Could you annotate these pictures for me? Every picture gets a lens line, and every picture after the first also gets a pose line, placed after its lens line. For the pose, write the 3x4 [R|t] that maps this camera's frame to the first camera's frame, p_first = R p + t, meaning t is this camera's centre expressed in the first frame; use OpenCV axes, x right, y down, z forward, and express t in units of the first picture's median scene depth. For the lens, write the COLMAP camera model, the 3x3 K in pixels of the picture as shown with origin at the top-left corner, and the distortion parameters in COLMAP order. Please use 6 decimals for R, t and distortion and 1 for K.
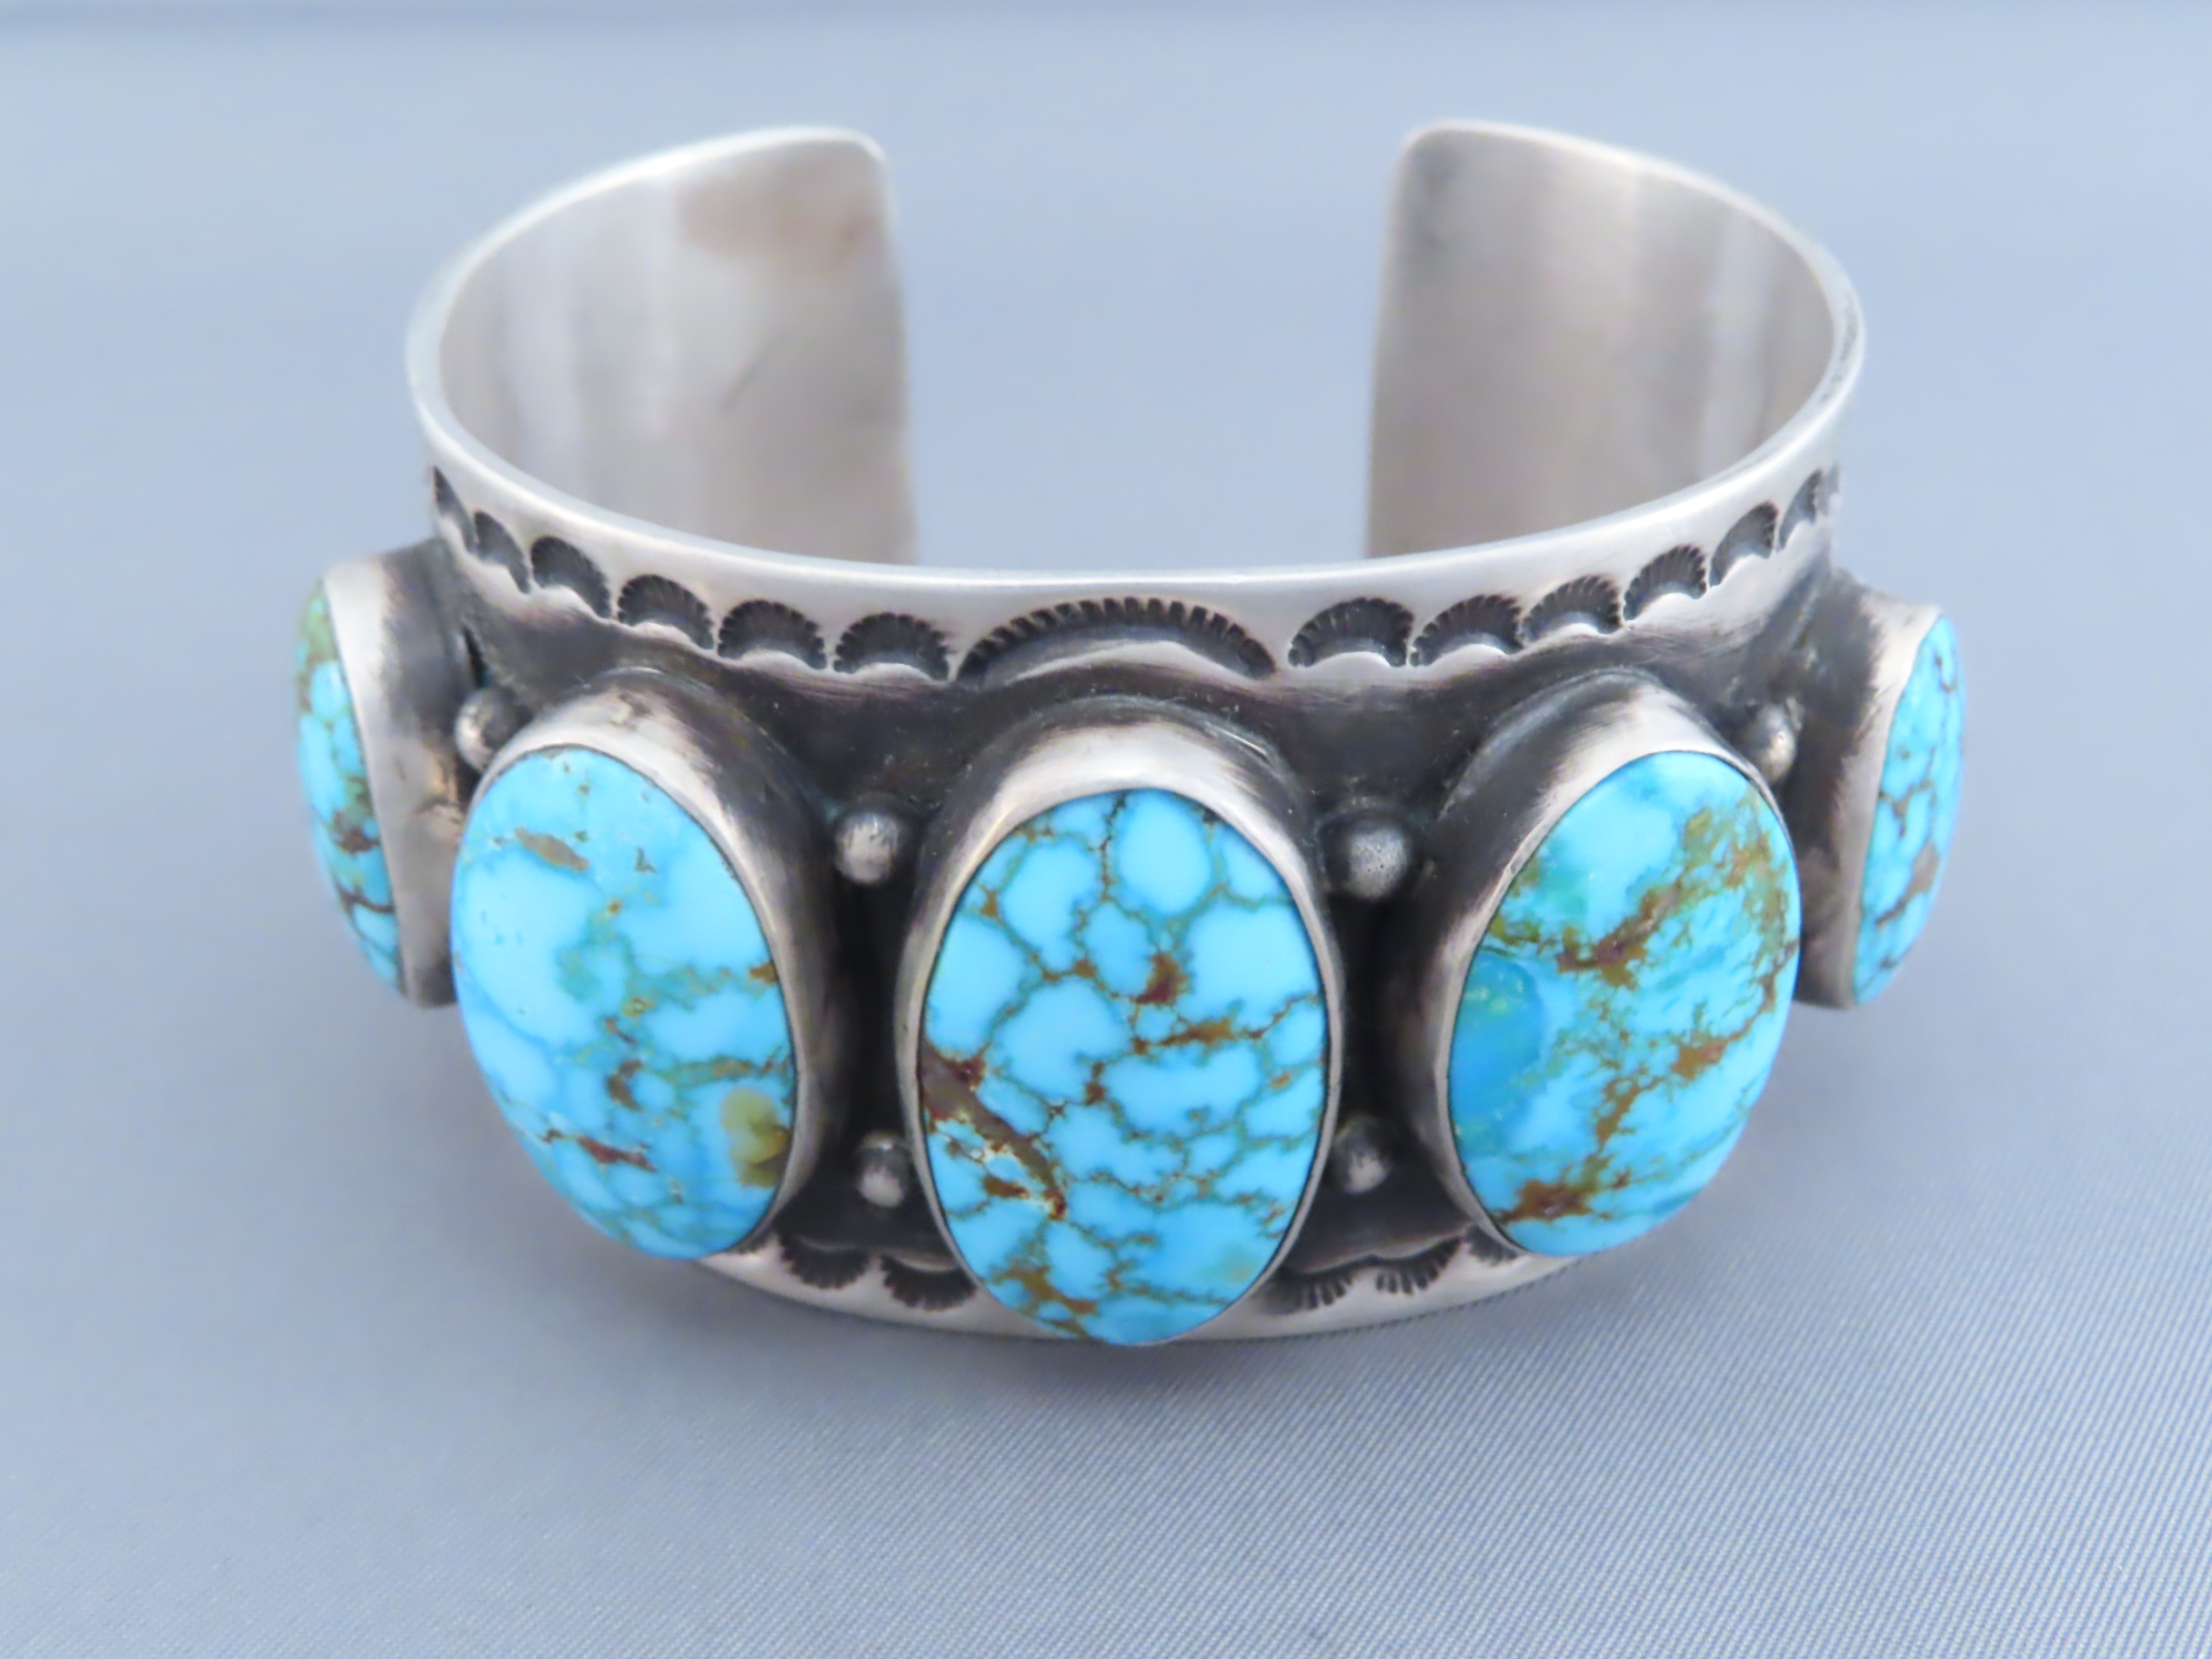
lens RADIAL K [[2922.1, 0, 1106.0], [0, 2922.1, 829.5], [0, 0, 1]] dist [-0.031995, -0.009370]
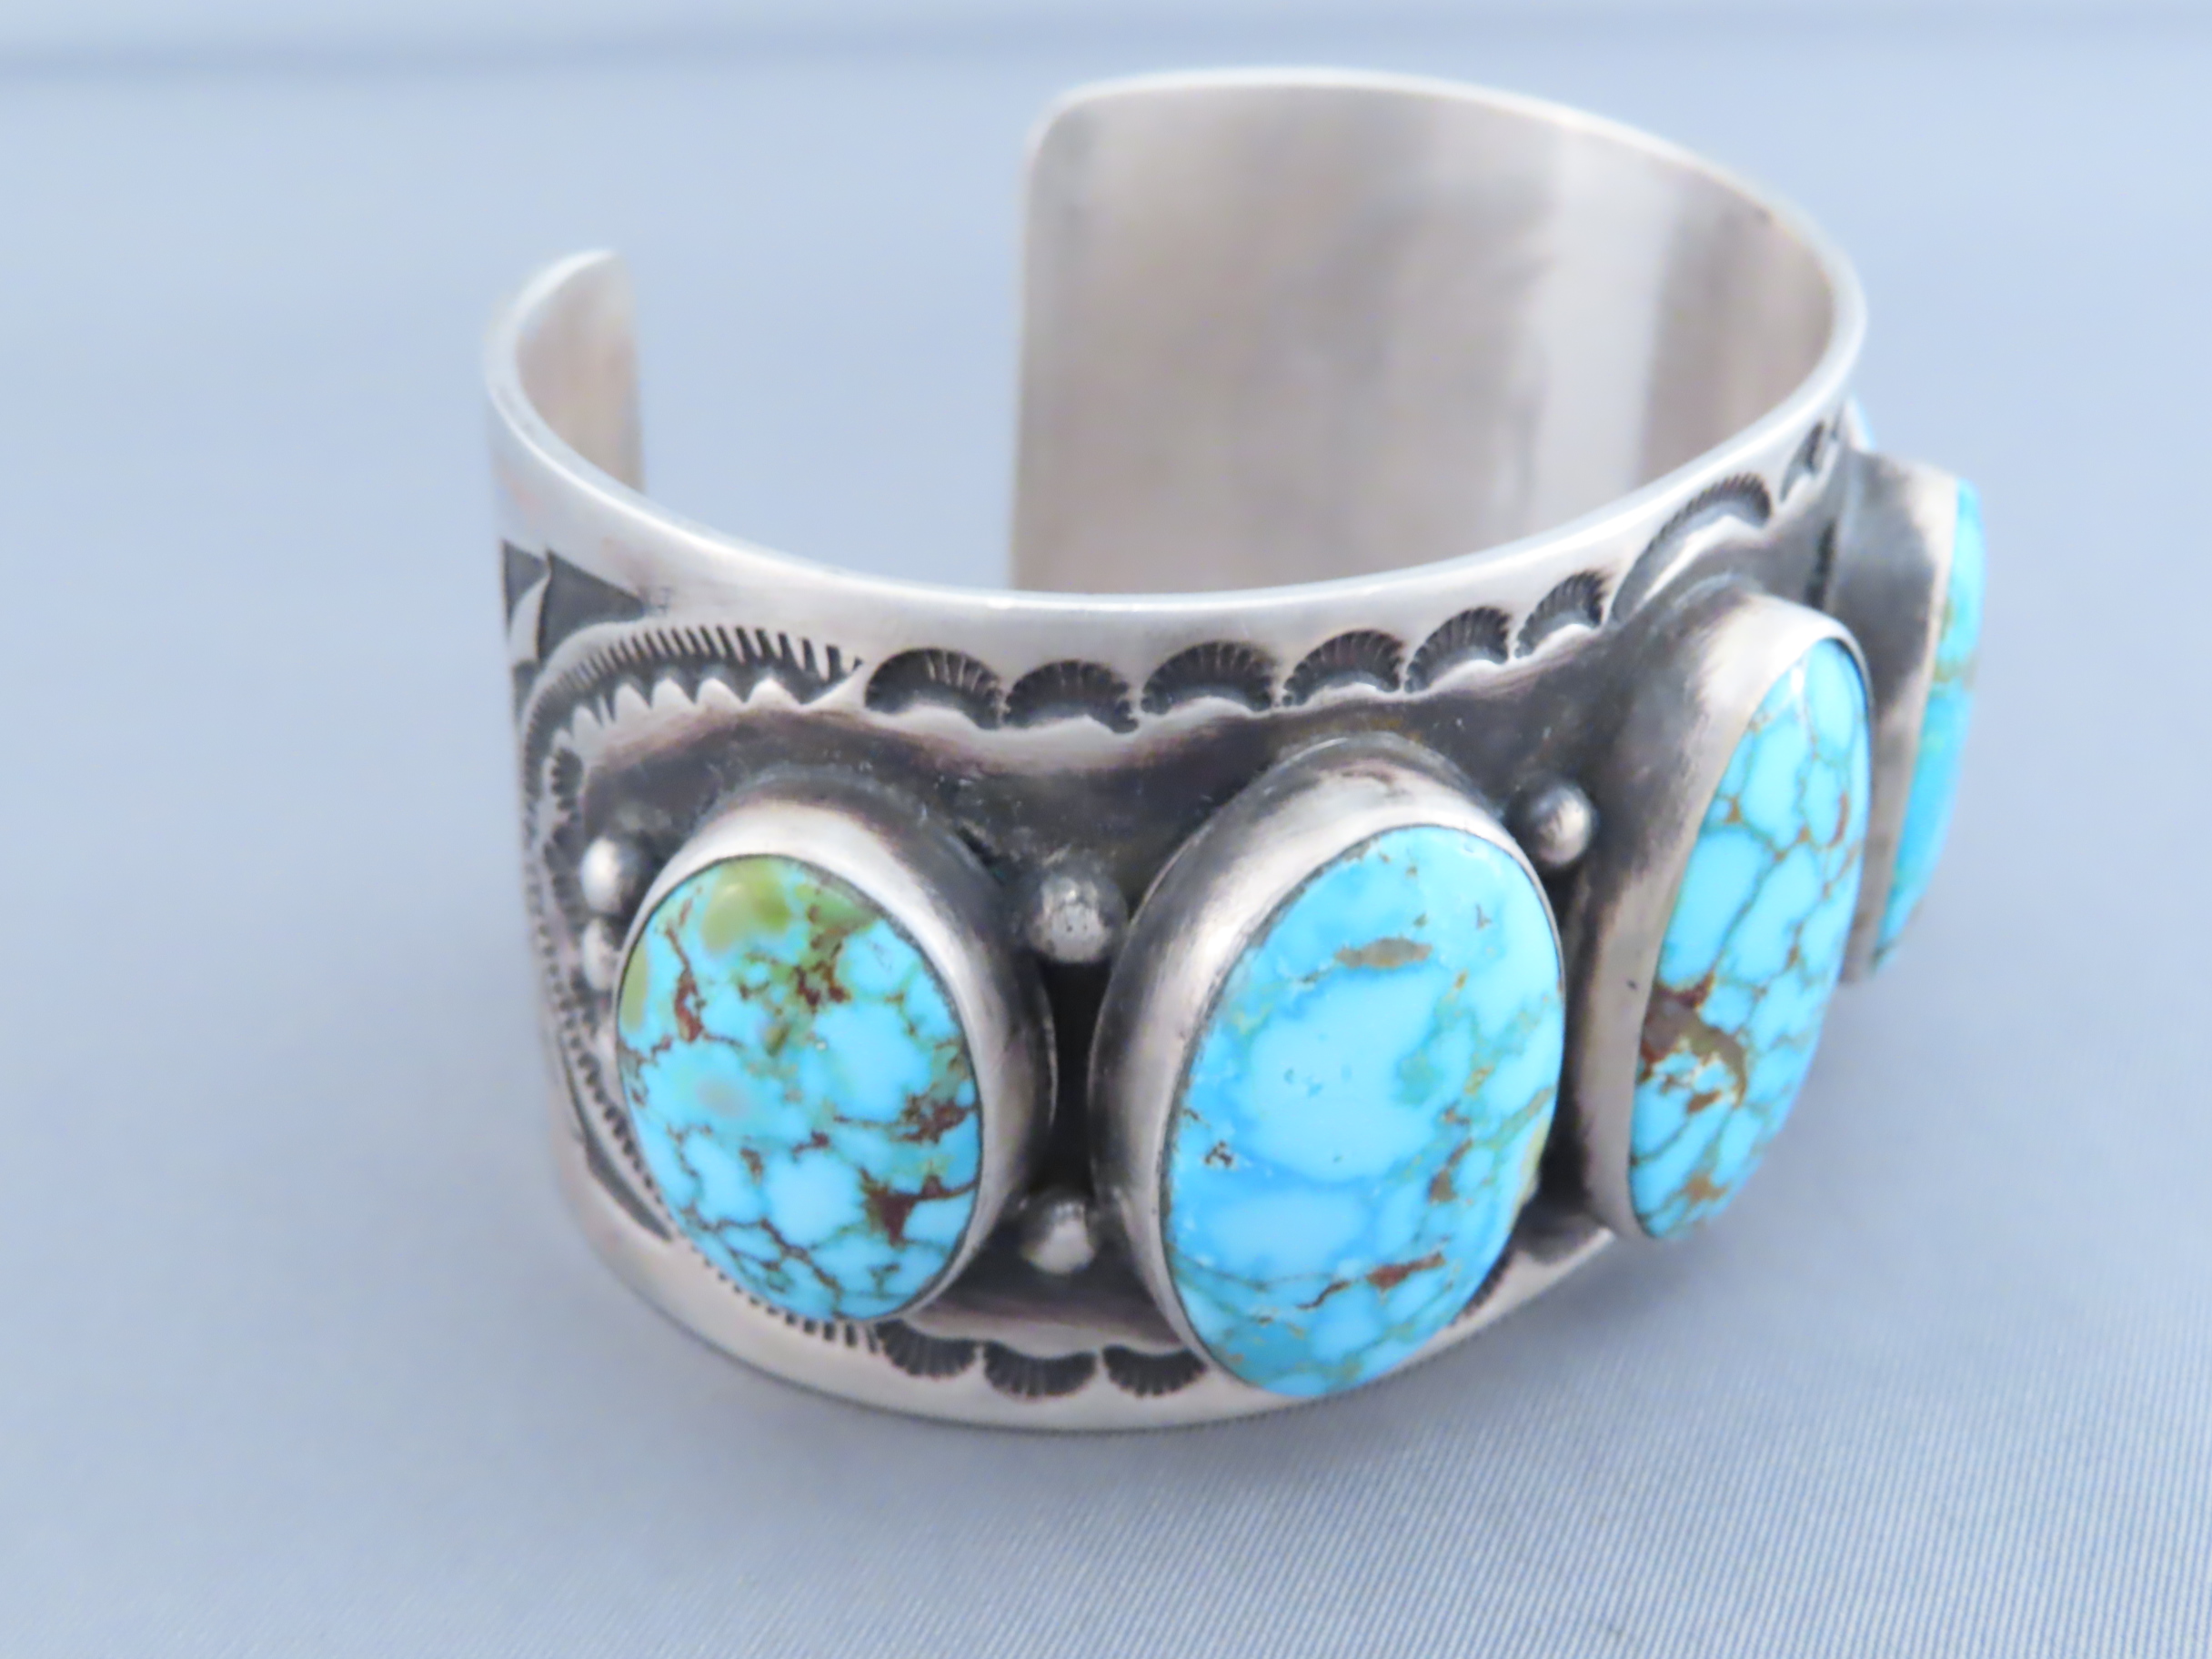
lens RADIAL K [[2922.1, 0, 1106.0], [0, 2922.1, 829.5], [0, 0, 1]] dist [-0.031995, -0.009370]
pose [[0.658272, -0.369897, 0.655633, -0.819088], [0.388682, 0.912883, 0.124787, -0.172933], [-0.644674, 0.172689, 0.744697, 0.379723]]
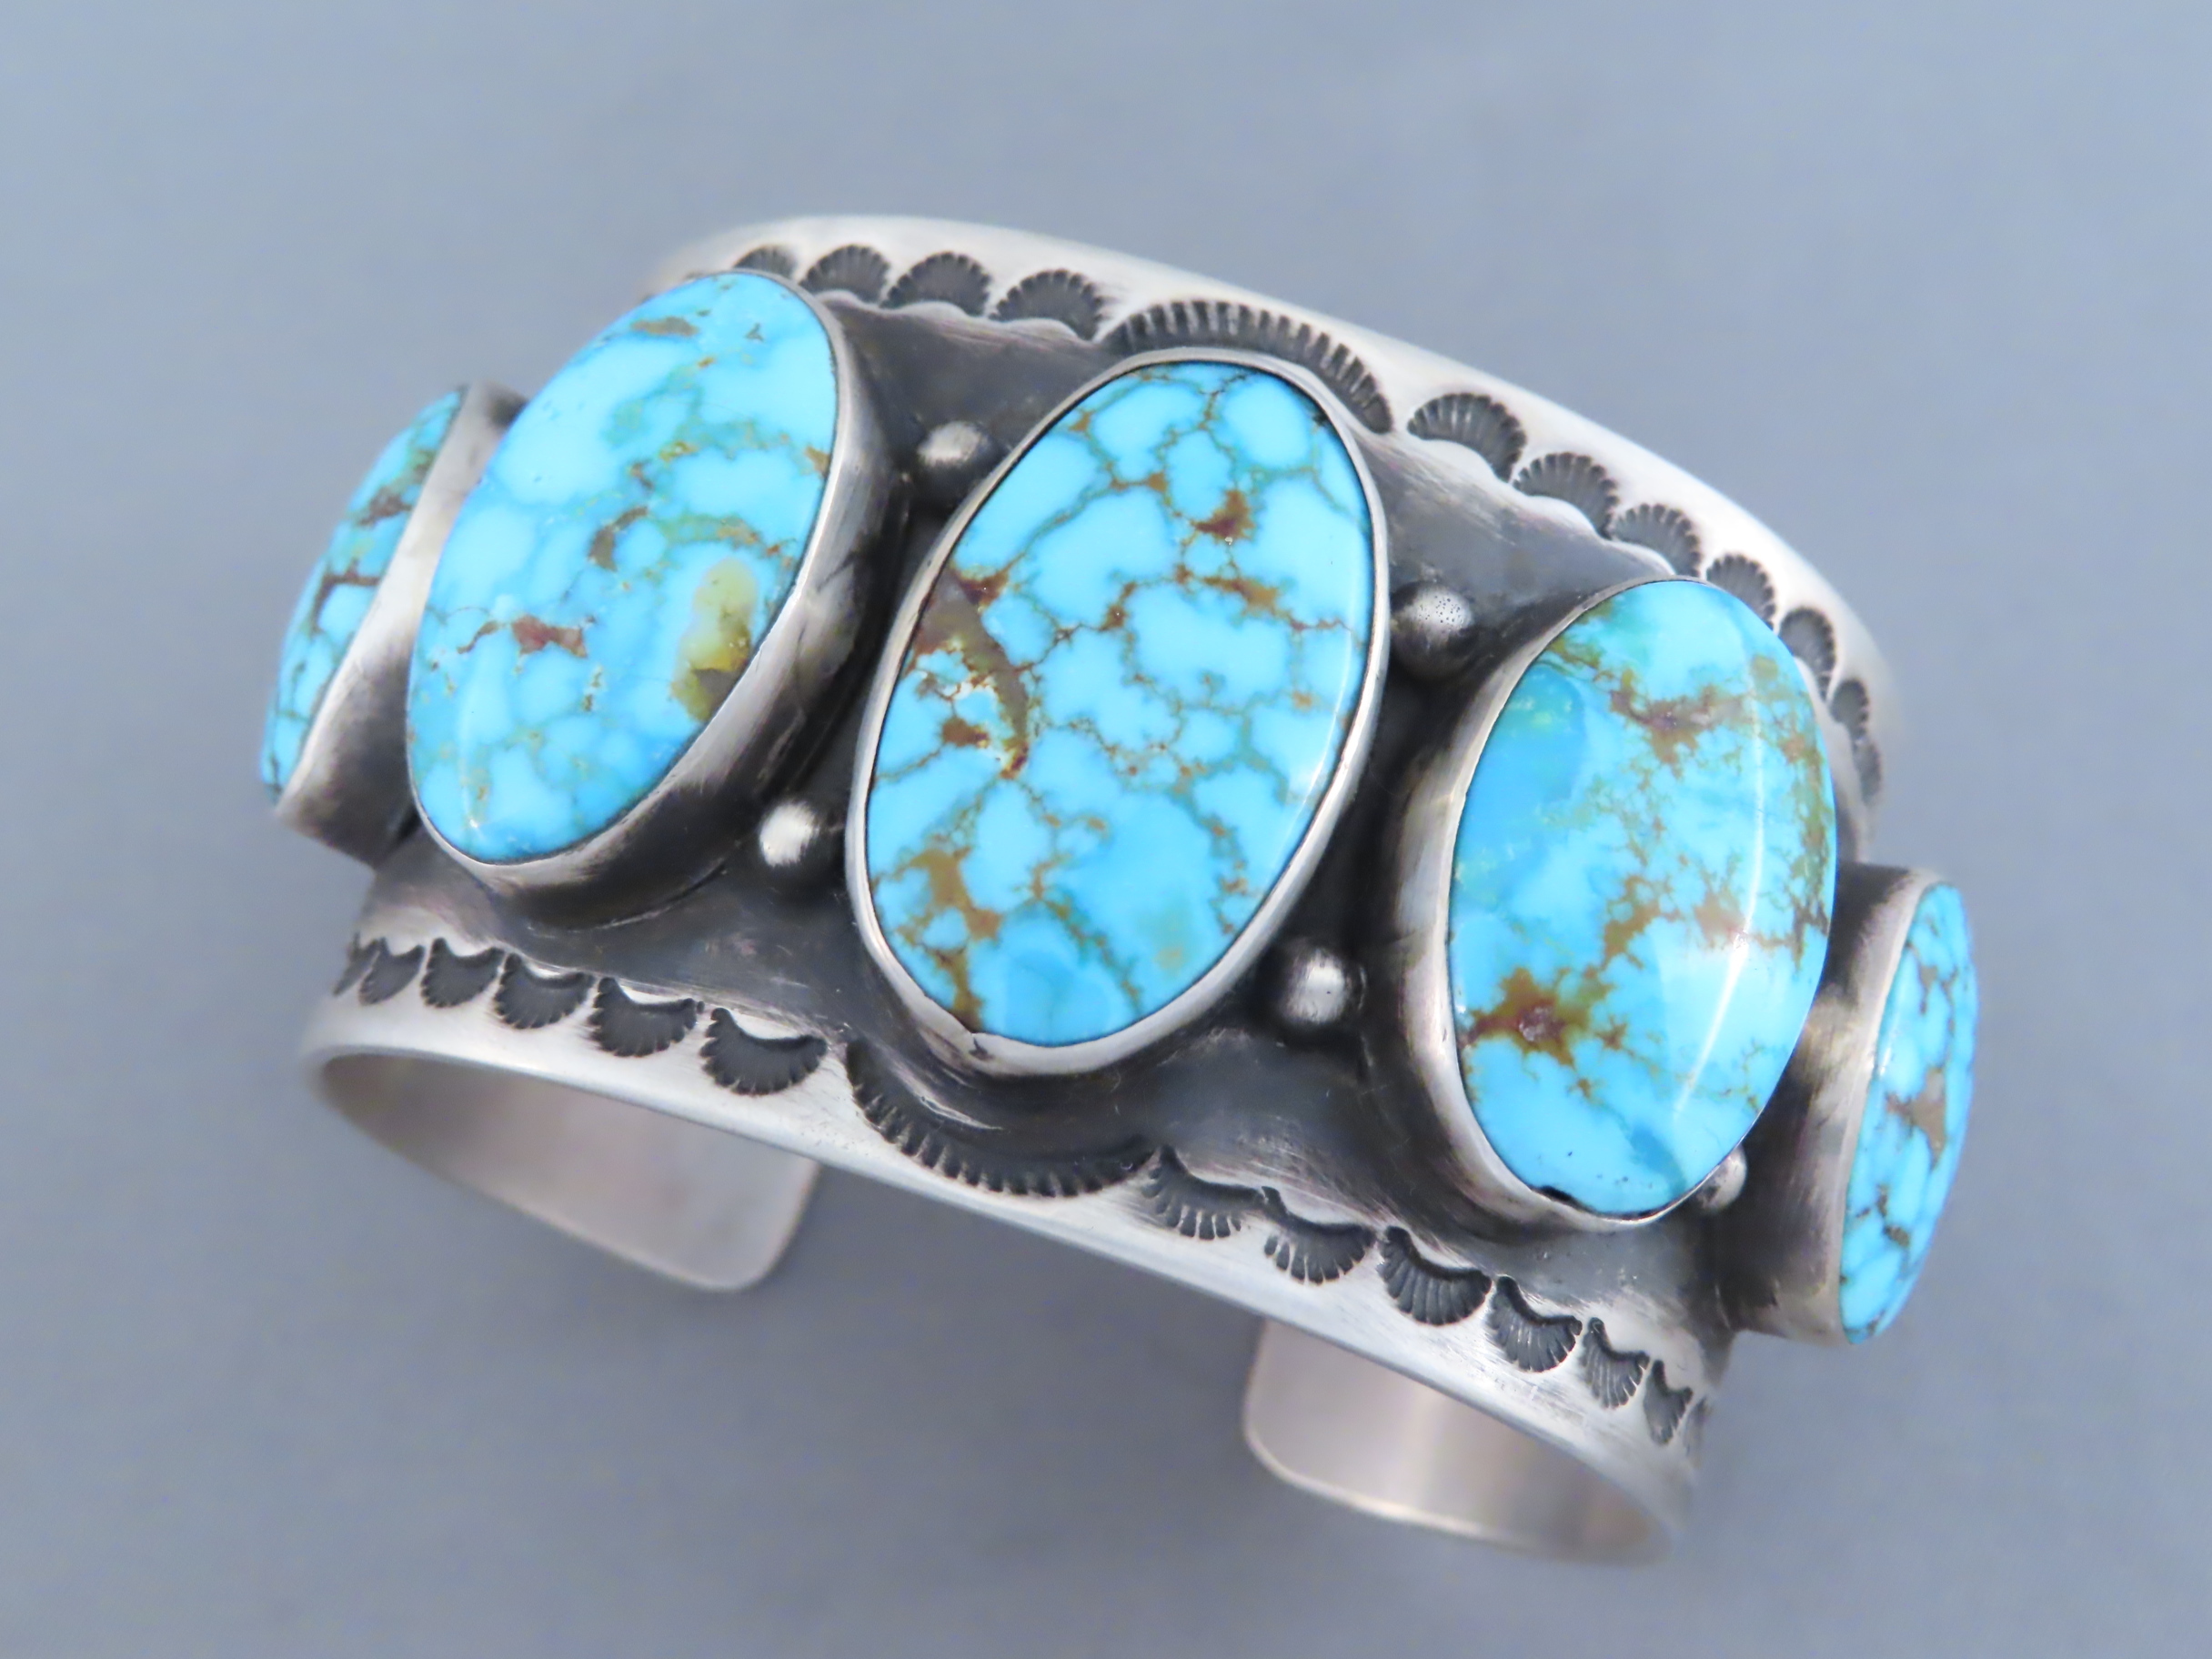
lens RADIAL K [[2922.1, 0, 1106.0], [0, 2922.1, 829.5], [0, 0, 1]] dist [-0.031995, -0.009370]
pose [[0.942368, 0.326561, -0.072799, 0.082399], [-0.254089, 0.556961, -0.790717, 0.856041], [-0.217671, 0.763644, 0.607838, 0.487875]]
